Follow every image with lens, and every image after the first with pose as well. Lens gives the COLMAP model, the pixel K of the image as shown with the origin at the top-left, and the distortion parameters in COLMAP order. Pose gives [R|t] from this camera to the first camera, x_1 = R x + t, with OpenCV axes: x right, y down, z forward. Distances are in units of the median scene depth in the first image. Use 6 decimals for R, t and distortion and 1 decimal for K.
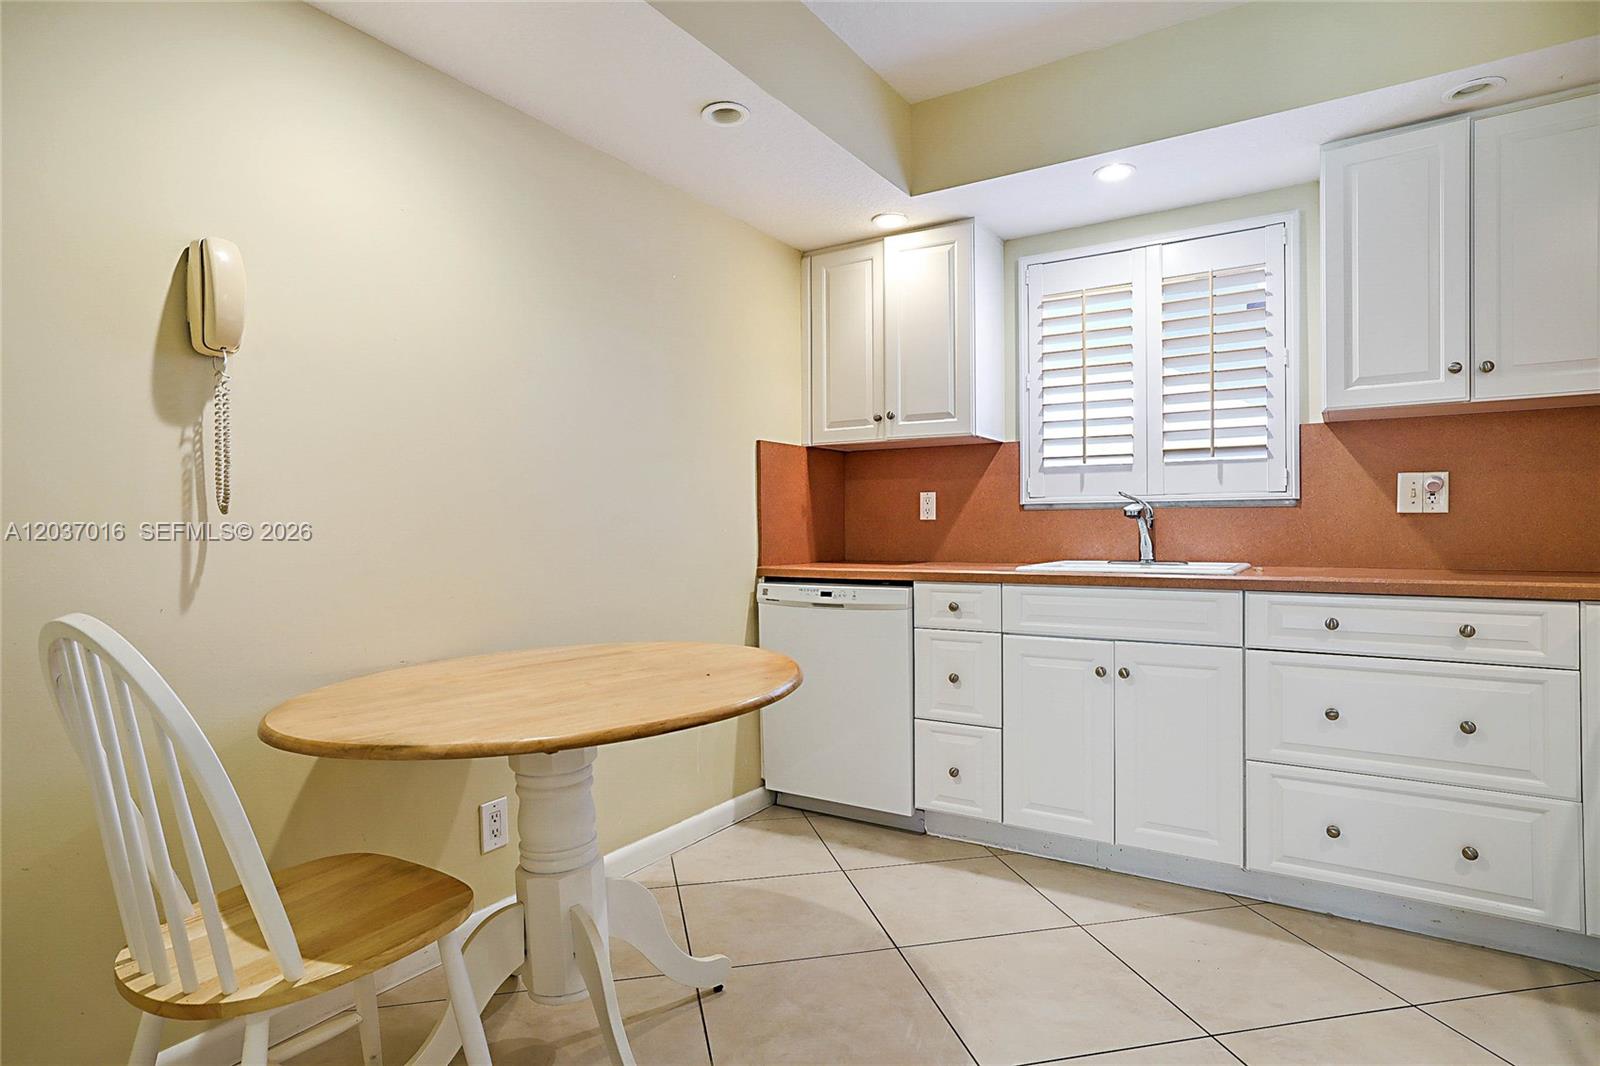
lens RADIAL K [[853.3, 0, 800.0], [0, 853.3, 533.0], [0, 0, 1]] dist [-0.014271, 0.001156]
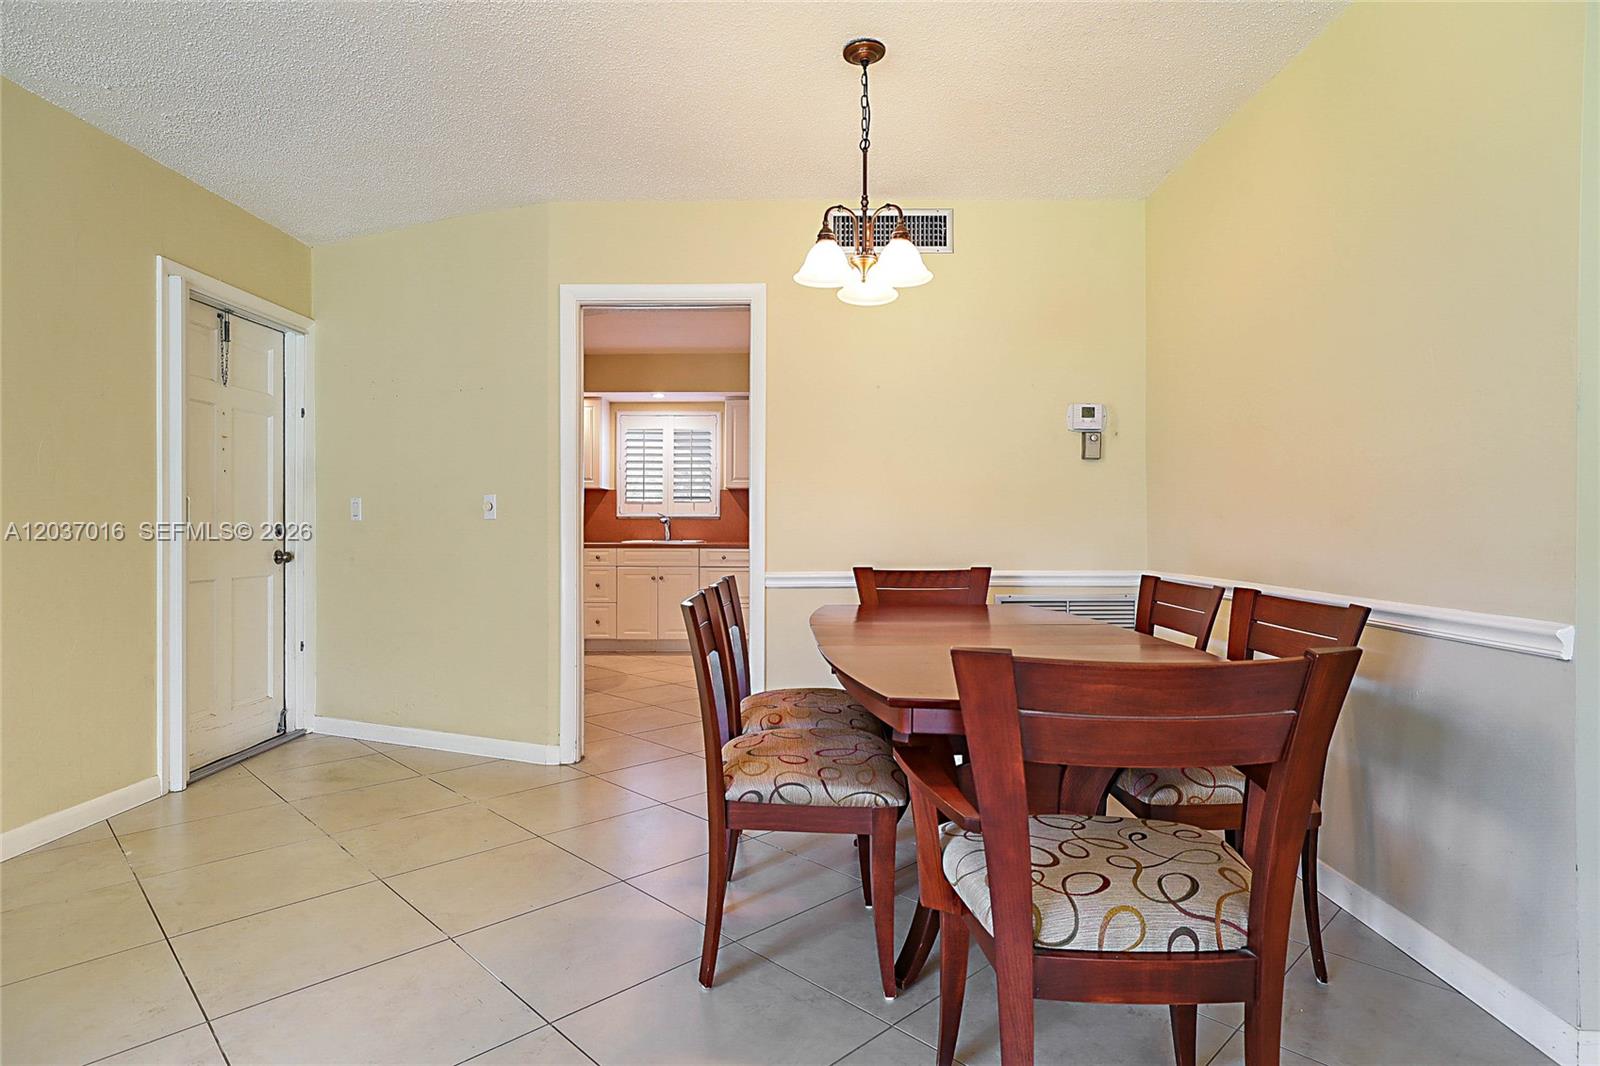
lens RADIAL K [[853.3, 0, 800.0], [0, 853.3, 533.0], [0, 0, 1]] dist [-0.014271, 0.001156]
pose [[0.846434, 0.005472, 0.532466, -0.666931], [-0.005751, 0.999983, -0.001134, 0.013414], [-0.532463, -0.002102, 0.846451, -1.483763]]
